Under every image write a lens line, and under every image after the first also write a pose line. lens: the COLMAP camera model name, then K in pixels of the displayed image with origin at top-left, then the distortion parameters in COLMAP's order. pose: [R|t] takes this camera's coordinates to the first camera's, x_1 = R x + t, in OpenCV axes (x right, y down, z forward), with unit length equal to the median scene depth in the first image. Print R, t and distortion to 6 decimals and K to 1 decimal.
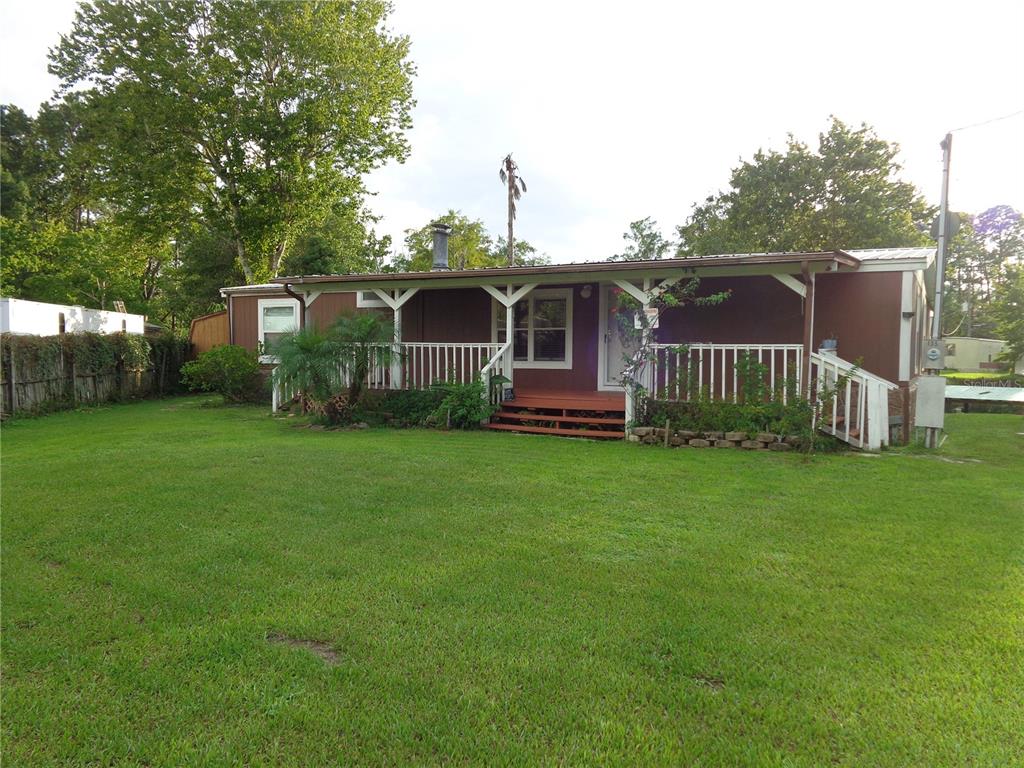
lens RADIAL K [[799.8, 0, 512.0], [0, 799.8, 384.0], [0, 0, 1]] dist [0.003672, -0.002260]
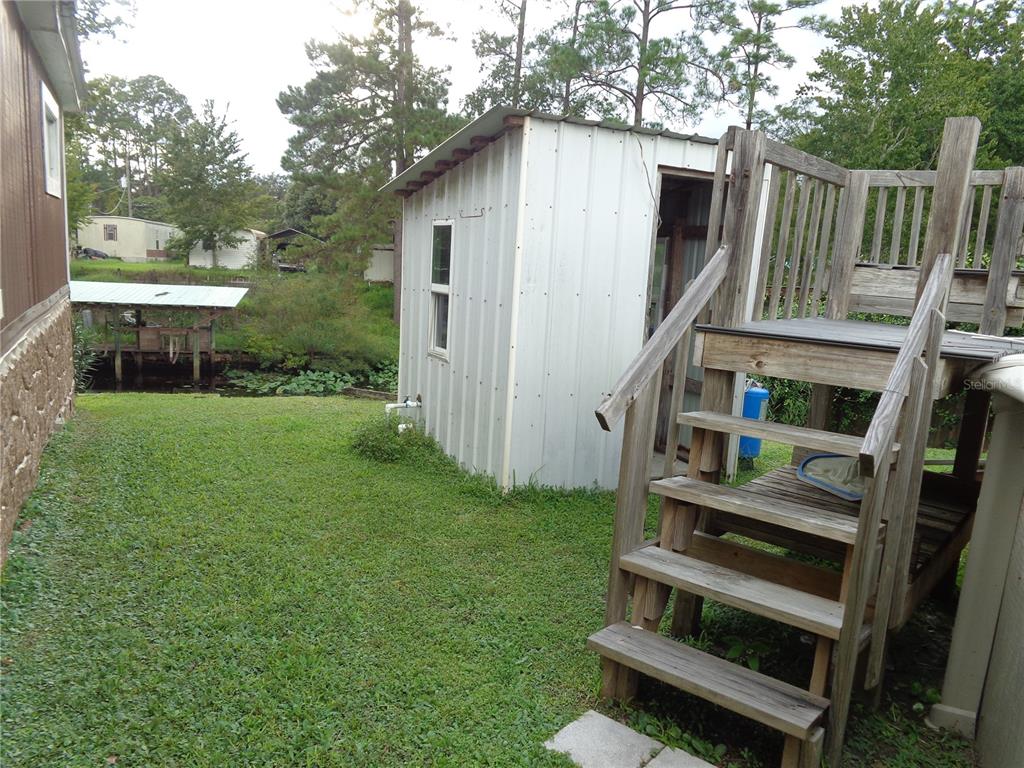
lens RADIAL K [[799.8, 0, 512.0], [0, 799.8, 384.0], [0, 0, 1]] dist [0.003672, -0.002260]
pose [[0.573662, -0.118204, 0.810518, 0.059778], [0.000495, 0.989582, 0.143967, -0.004383], [-0.819092, -0.082187, 0.567744, 0.109807]]
